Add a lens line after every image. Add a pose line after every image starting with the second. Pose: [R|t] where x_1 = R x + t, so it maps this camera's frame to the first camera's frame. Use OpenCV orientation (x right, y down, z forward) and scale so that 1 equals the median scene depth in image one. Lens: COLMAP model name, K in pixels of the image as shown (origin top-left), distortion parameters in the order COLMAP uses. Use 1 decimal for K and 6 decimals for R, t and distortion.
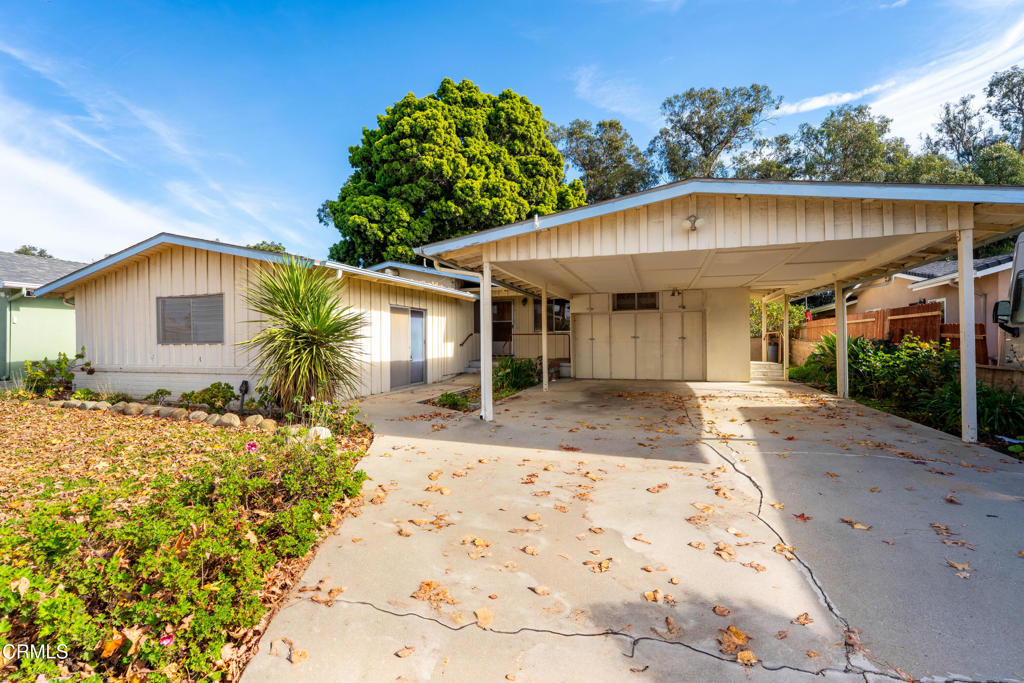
lens RADIAL K [[443.1, 0, 516.2], [0, 443.1, 343.6], [0, 0, 1]] dist [-0.017863, 0.000044]
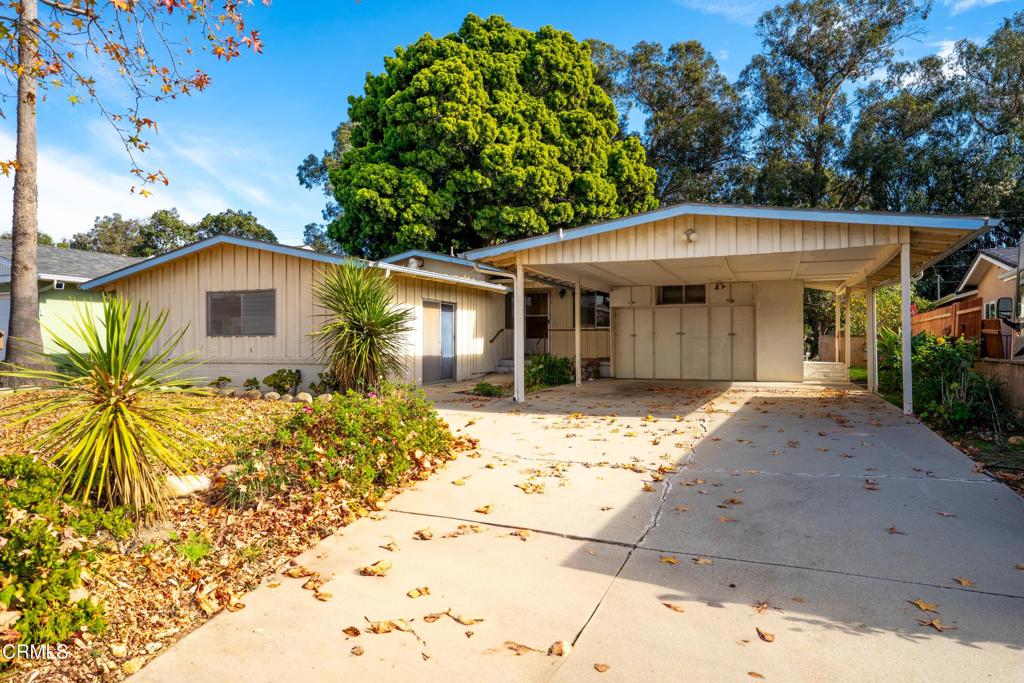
lens RADIAL K [[652.2, 0, 511.3], [0, 652.2, 344.3], [0, 0, 1]] dist [0.035563, -0.000215]
pose [[0.996987, 0.006307, -0.077309, 0.014220], [-0.006656, 0.999969, -0.004262, 0.009586], [0.077279, 0.004763, 0.996998, -0.224929]]
